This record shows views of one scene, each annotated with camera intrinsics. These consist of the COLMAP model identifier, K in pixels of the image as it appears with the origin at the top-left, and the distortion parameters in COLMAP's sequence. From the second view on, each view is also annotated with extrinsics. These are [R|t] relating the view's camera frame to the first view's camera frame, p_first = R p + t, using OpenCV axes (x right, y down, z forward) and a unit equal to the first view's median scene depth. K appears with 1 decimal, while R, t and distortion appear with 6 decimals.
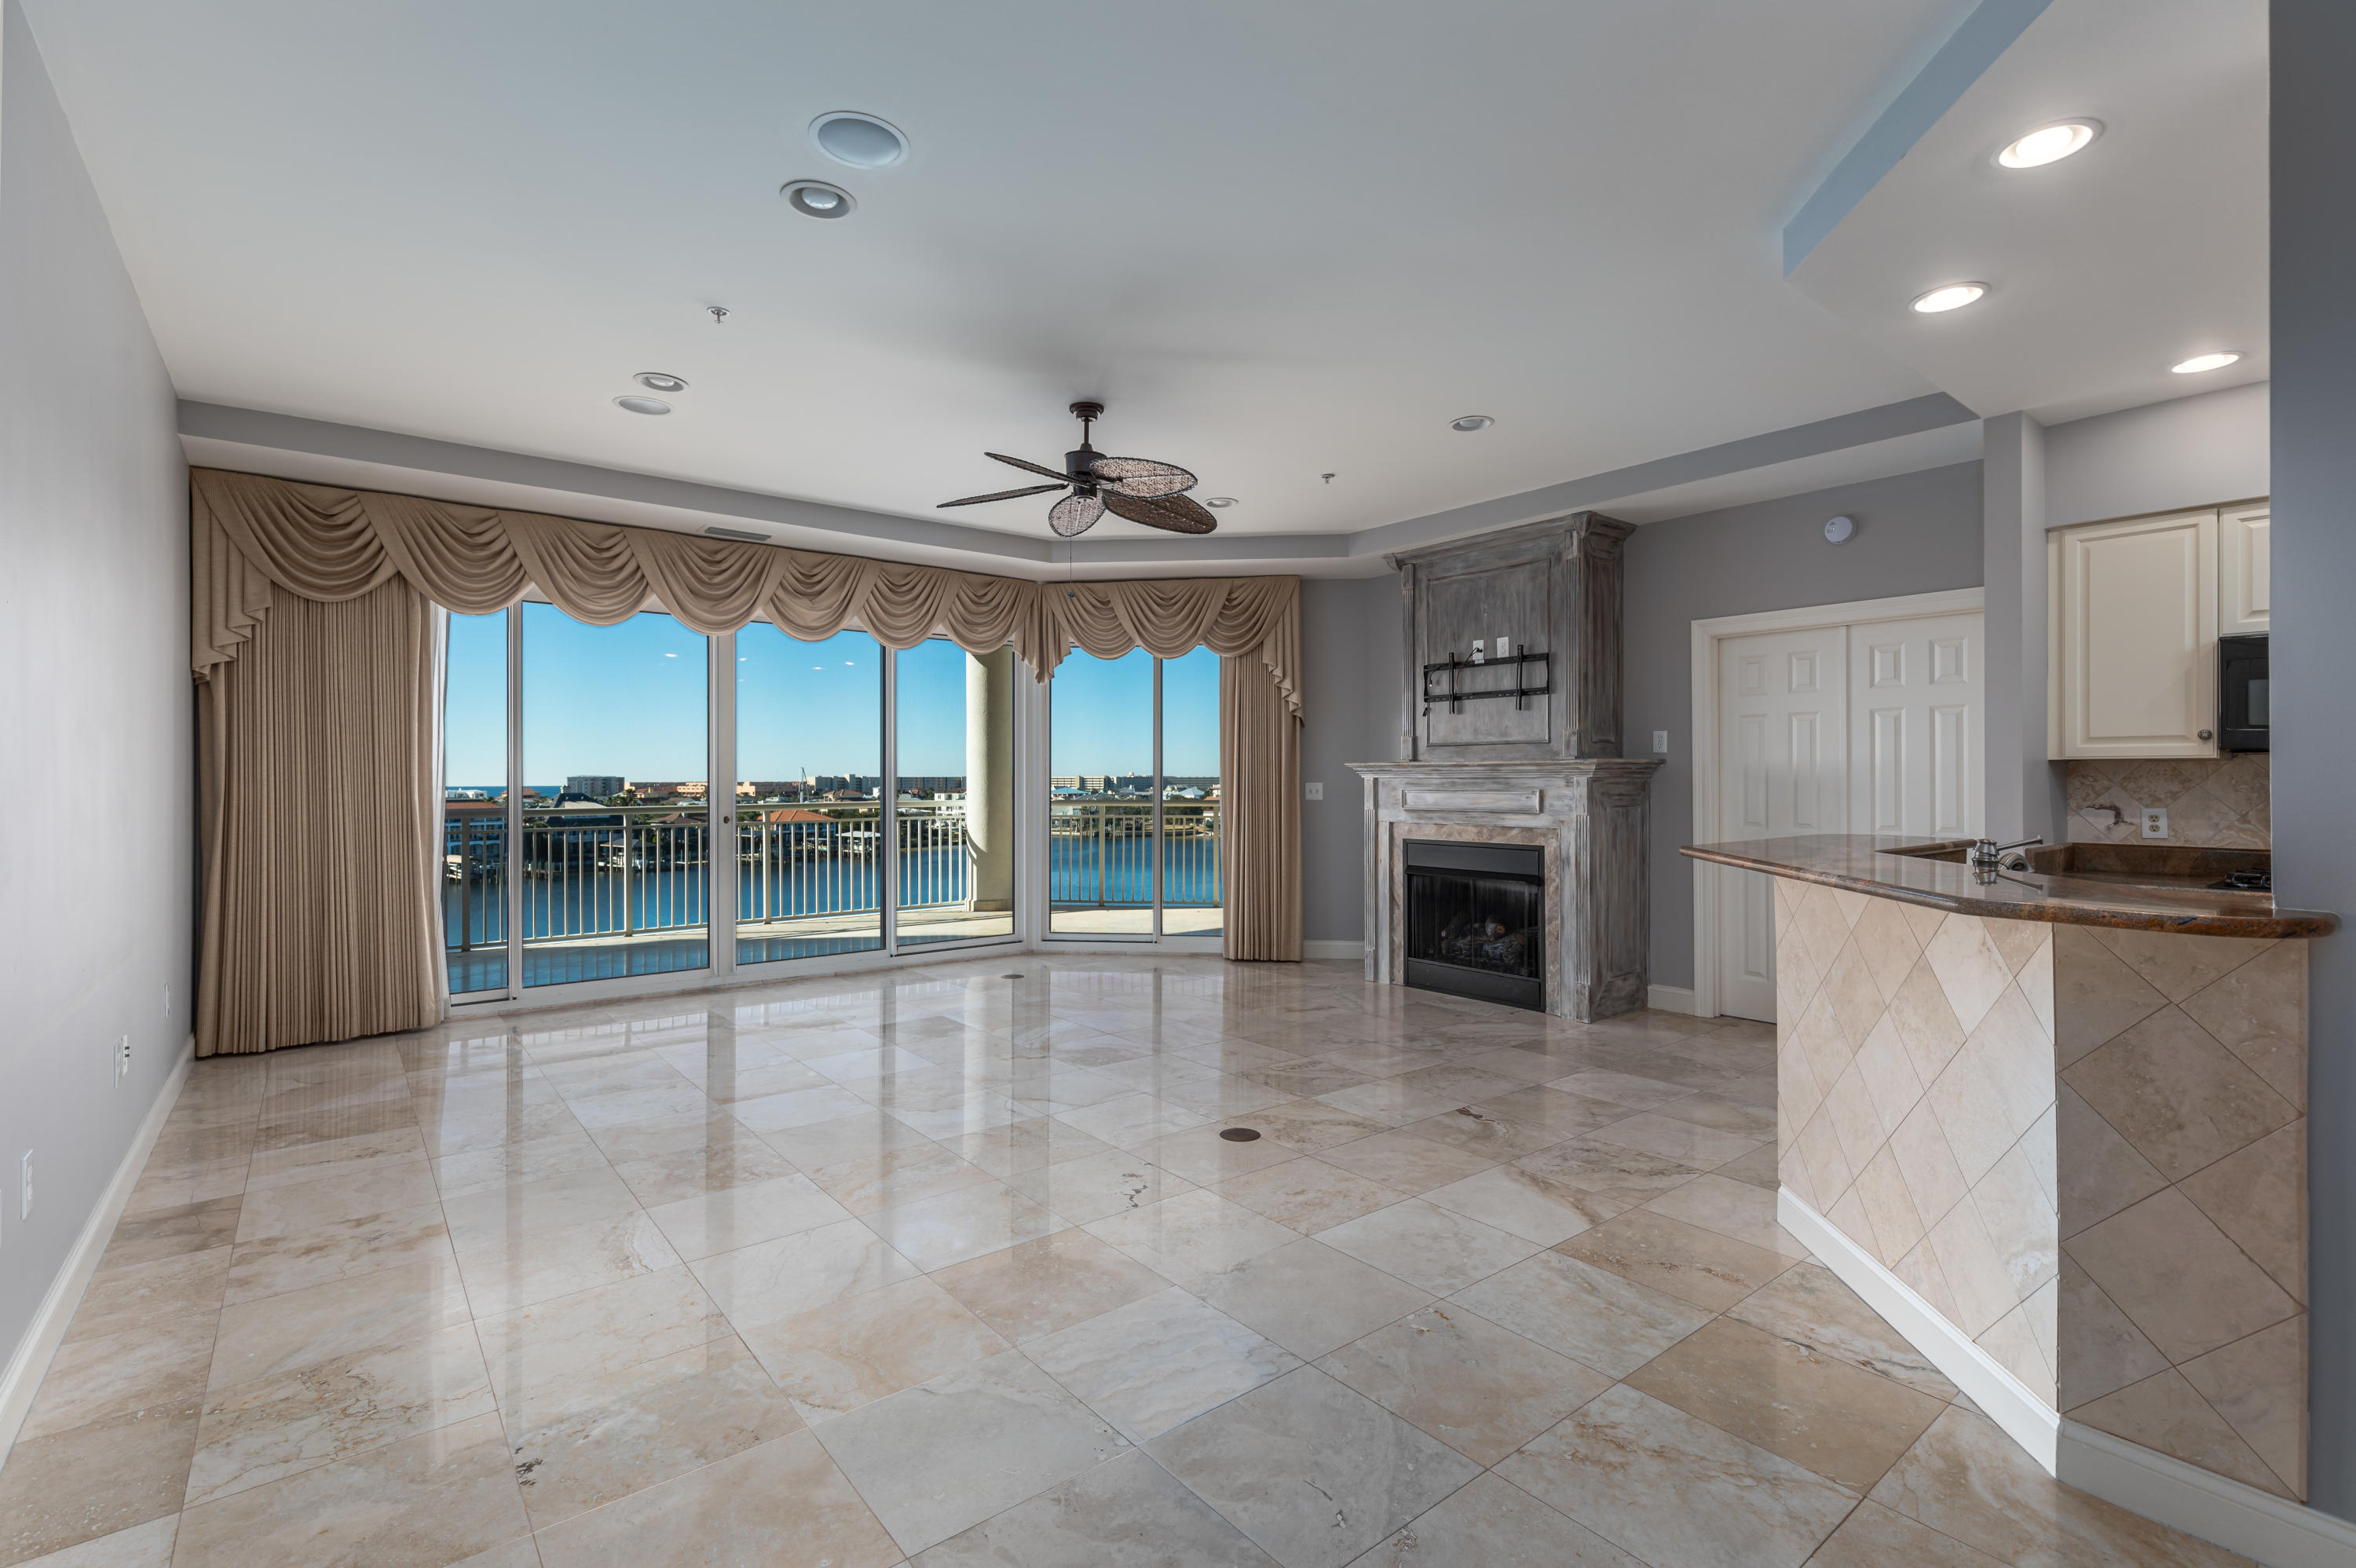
lens RADIAL K [[1065.7, 0, 1192.3], [0, 1065.7, 780.2], [0, 0, 1]] dist [0.001724, -0.000141]
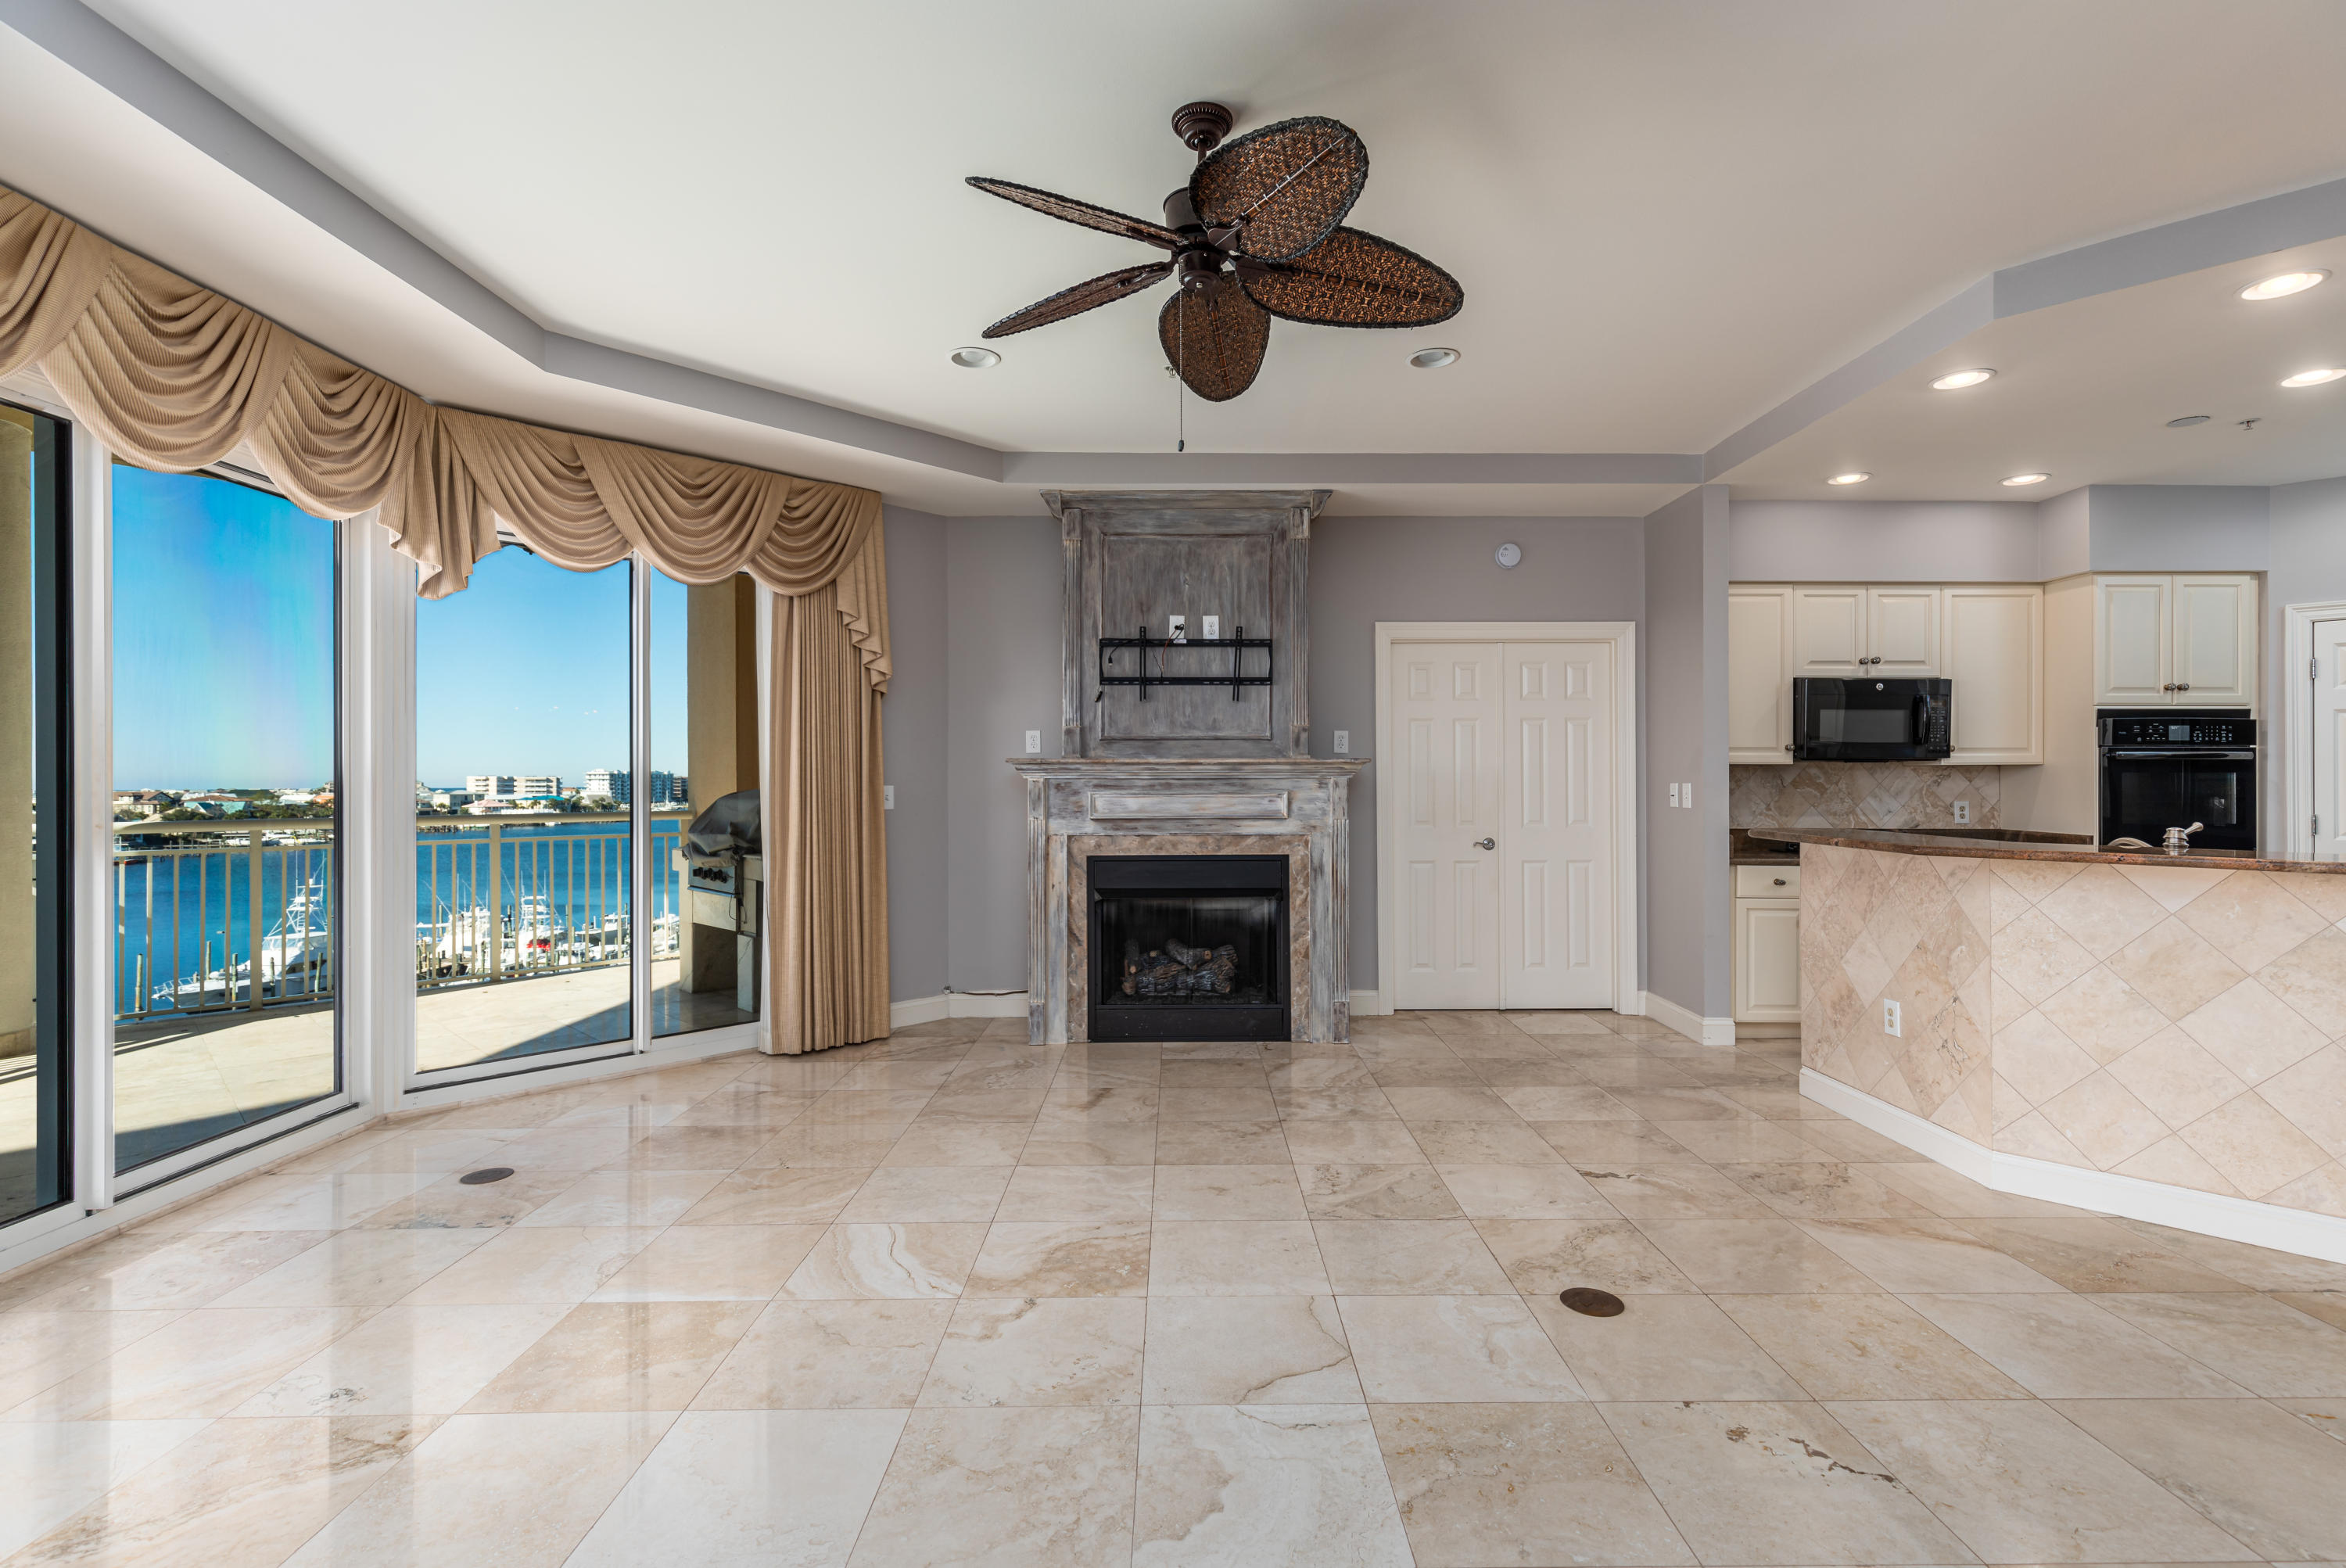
lens RADIAL K [[1078.5, 0, 1191.3], [0, 1078.5, 776.8], [0, 0, 1]] dist [0.005138, 0.000263]
pose [[0.619063, -0.000327, 0.785341, -0.397741], [0.001110, 0.999999, -0.000458, -0.003131], [-0.785341, 0.001155, 0.619063, 0.464121]]
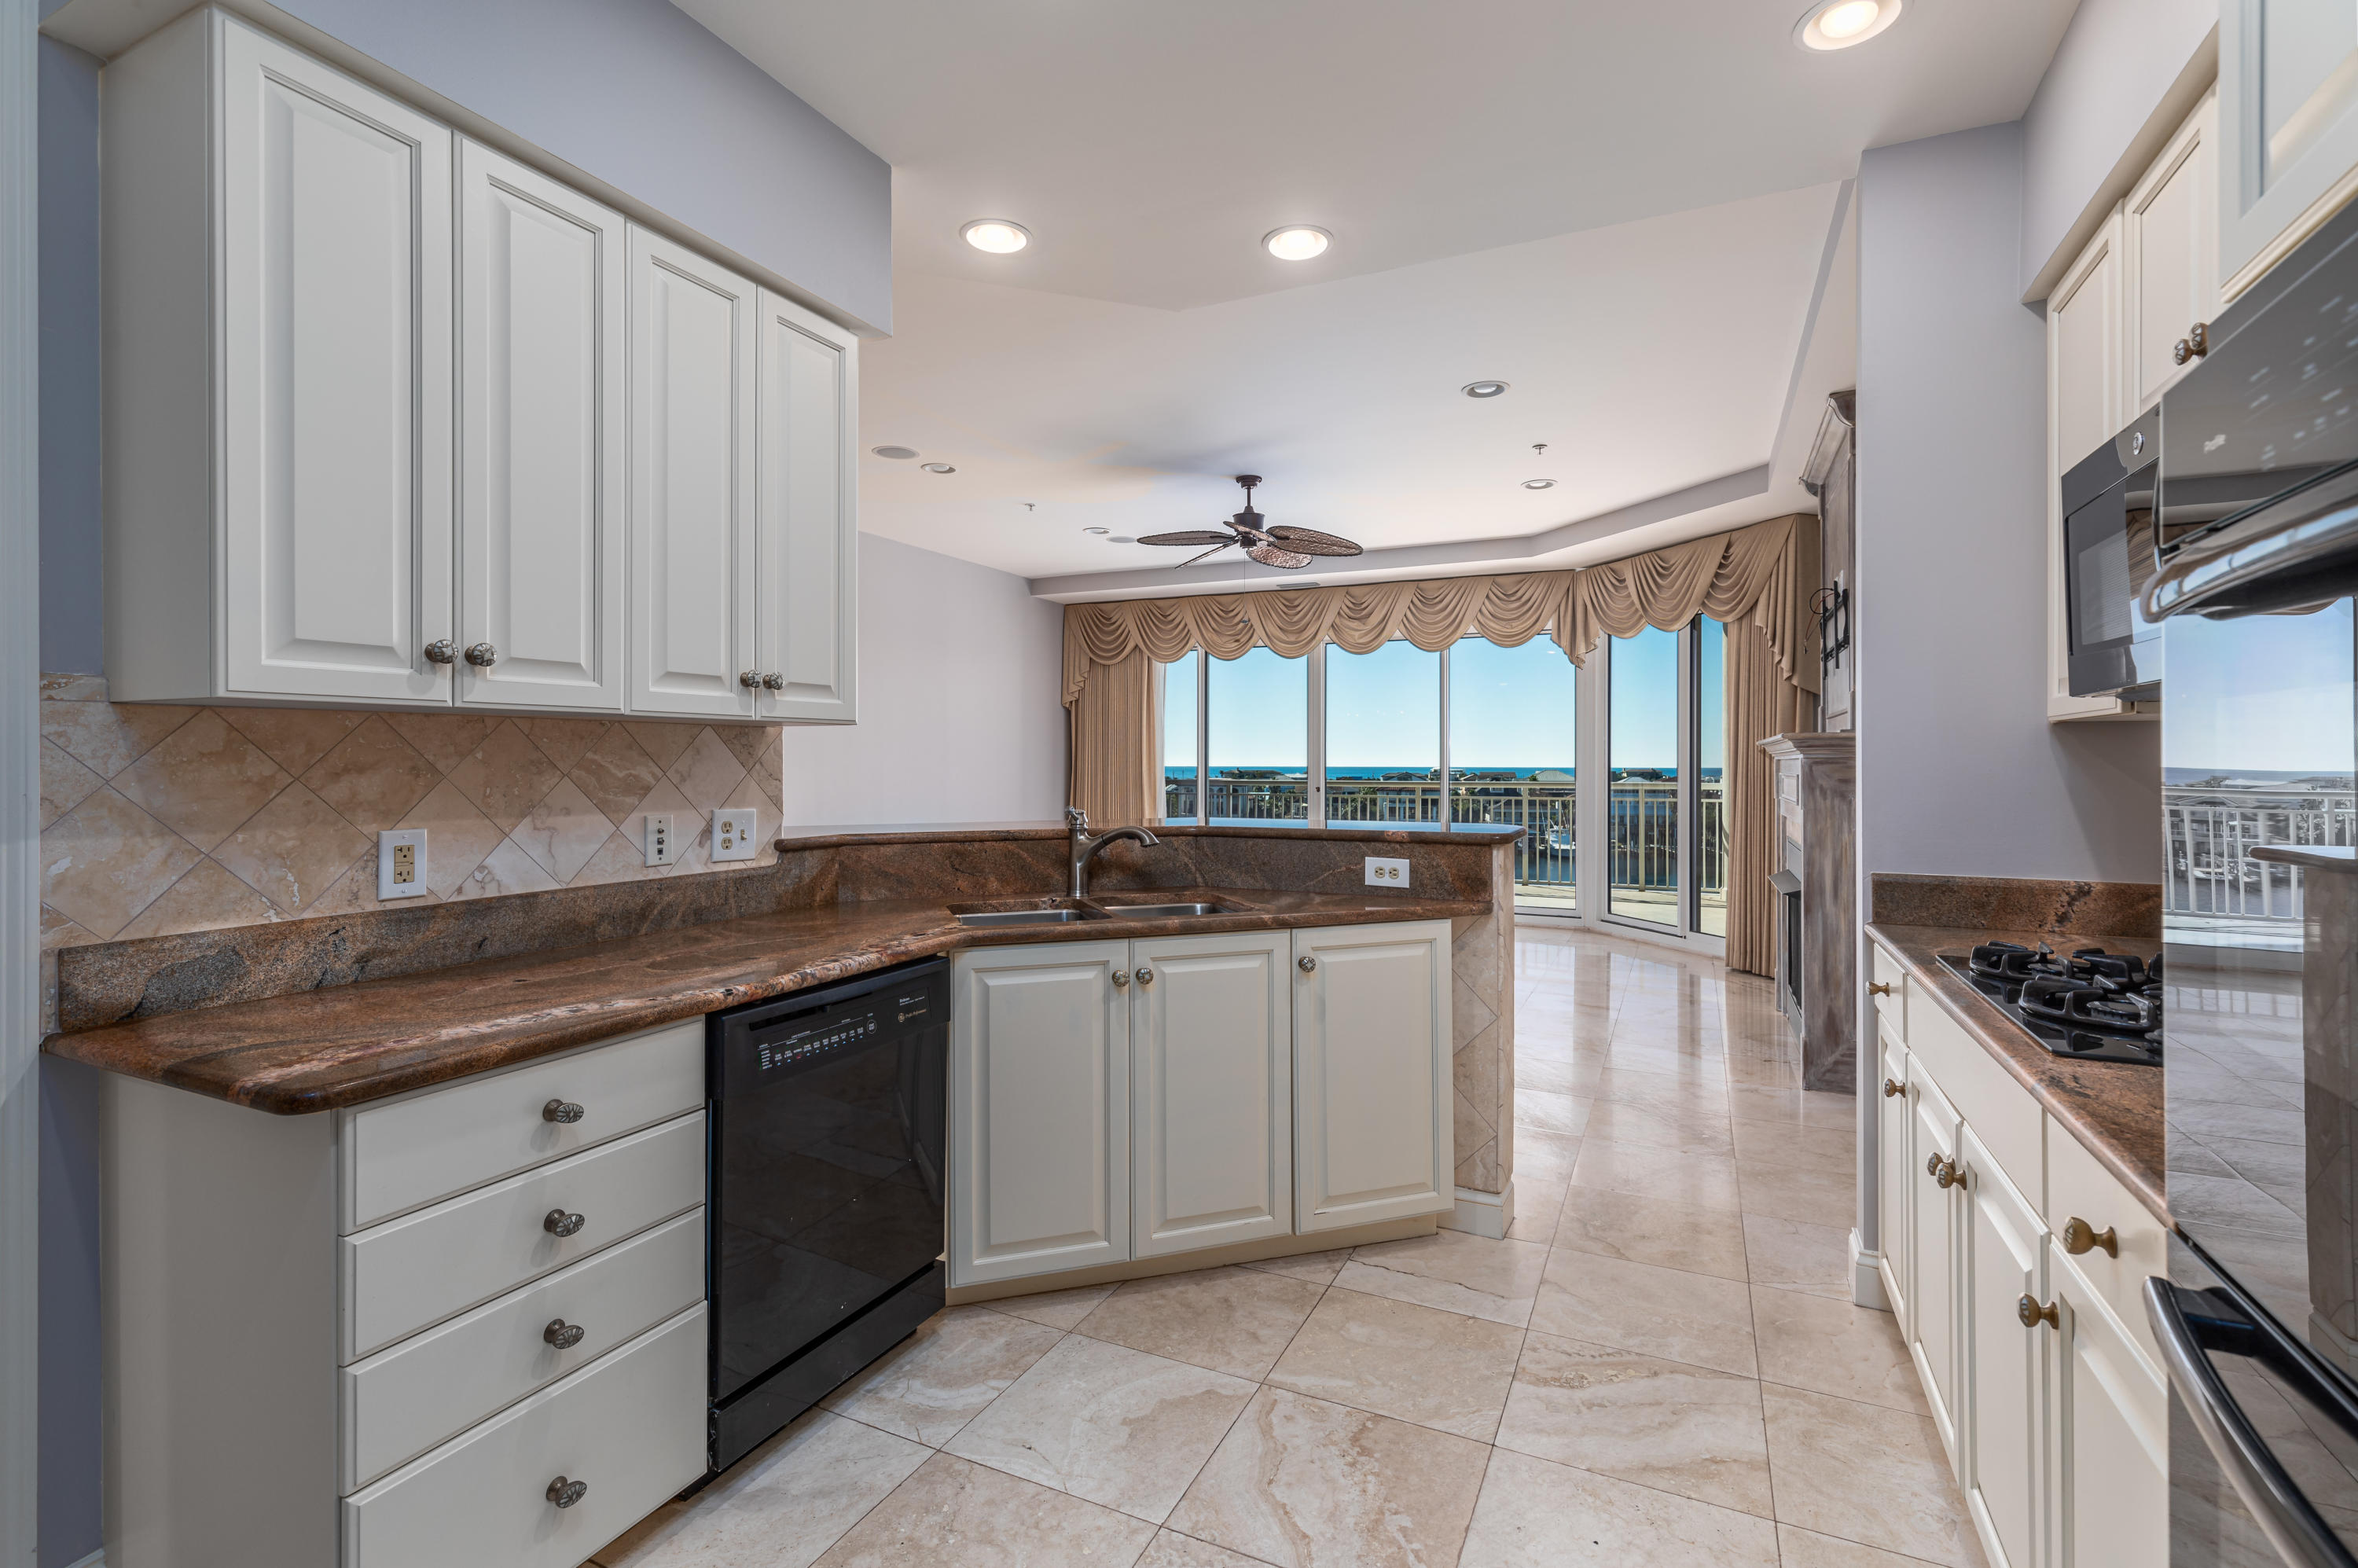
lens RADIAL K [[1070.2, 0, 1181.9], [0, 1070.2, 756.2], [0, 0, 1]] dist [0.005442, -0.000332]
pose [[0.432767, -0.003067, -0.901501, 0.758543], [-0.002935, 0.999984, -0.004811, 0.001045], [0.901501, 0.004728, 0.432751, 0.250465]]
